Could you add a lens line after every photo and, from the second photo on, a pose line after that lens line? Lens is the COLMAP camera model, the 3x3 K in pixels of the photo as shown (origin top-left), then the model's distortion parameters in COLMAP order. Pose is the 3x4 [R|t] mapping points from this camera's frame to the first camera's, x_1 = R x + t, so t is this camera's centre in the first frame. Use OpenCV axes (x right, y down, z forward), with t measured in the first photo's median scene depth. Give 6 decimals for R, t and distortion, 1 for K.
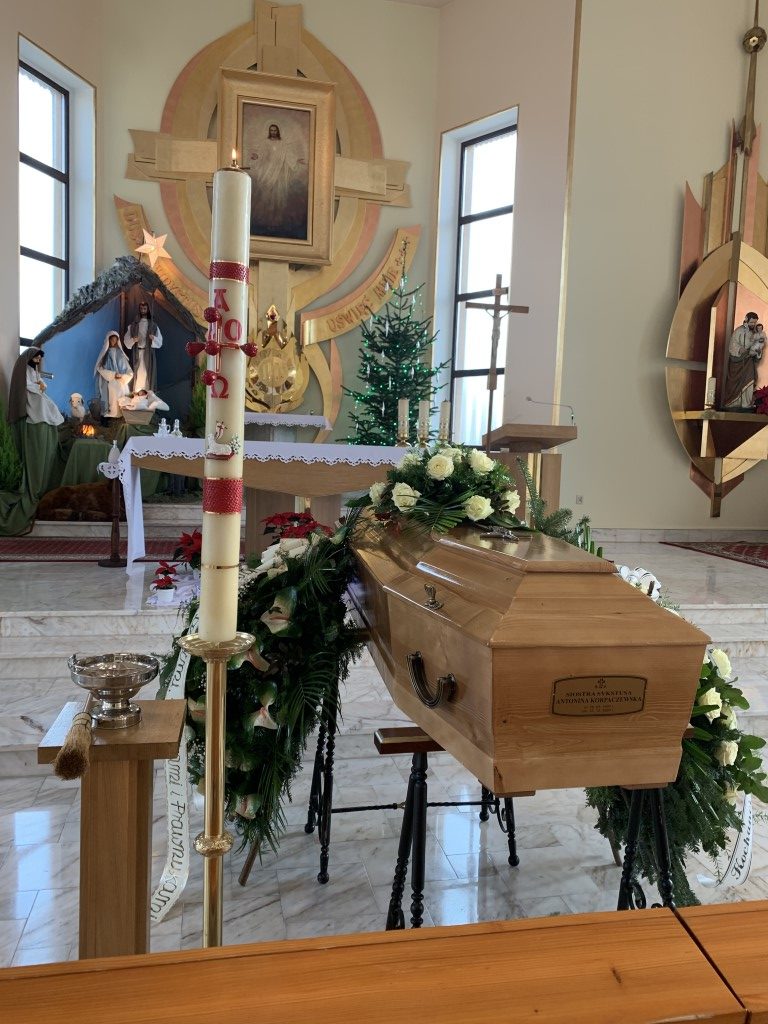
lens RADIAL K [[791.4, 0, 390.8], [0, 791.4, 501.3], [0, 0, 1]] dist [-0.006111, 0.042413]
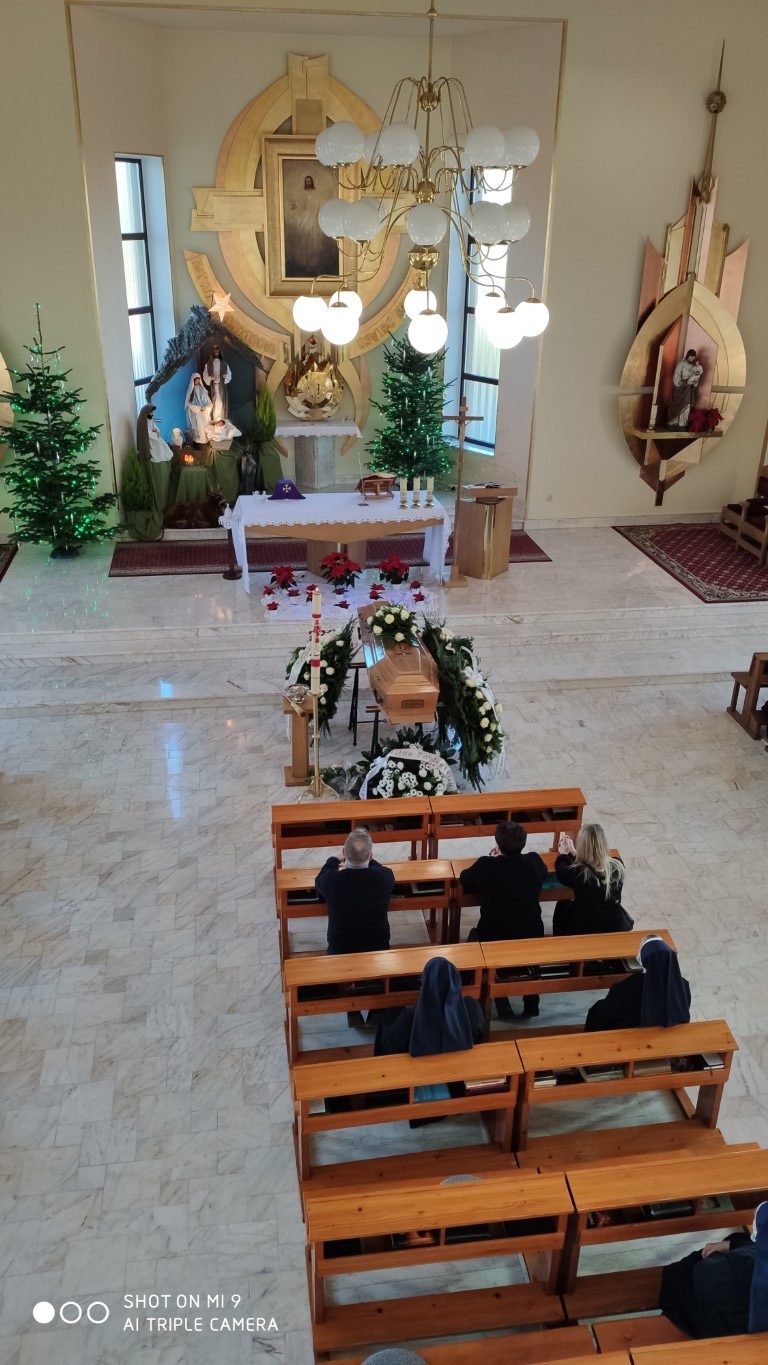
lens RADIAL K [[1018.9, 0, 370.8], [0, 1018.9, 681.3], [0, 0, 1]] dist [0.058739, -0.004289]
pose [[0.996492, 0.010738, -0.082992, 0.086103], [0.019245, 0.935748, 0.352145, -0.323826], [0.081441, -0.352507, 0.932259, -0.737048]]
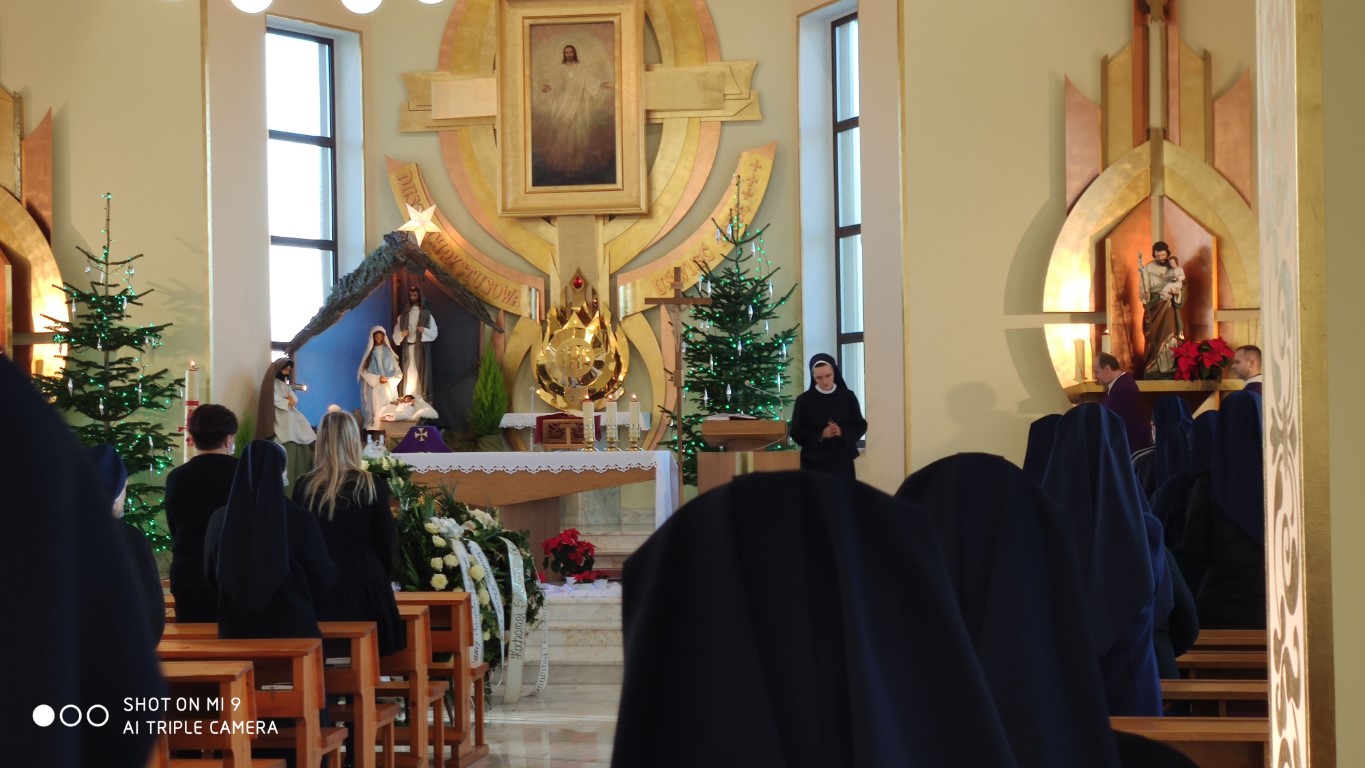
lens RADIAL K [[2255.7, 0, 682.5], [0, 2255.7, 384.0], [0, 0, 1]] dist [-0.254664, 4.453434]
pose [[0.937959, -0.057653, -0.341921, 0.728537], [0.023857, 0.994474, -0.102239, 0.090511], [0.345926, 0.087739, 0.934151, -1.050612]]
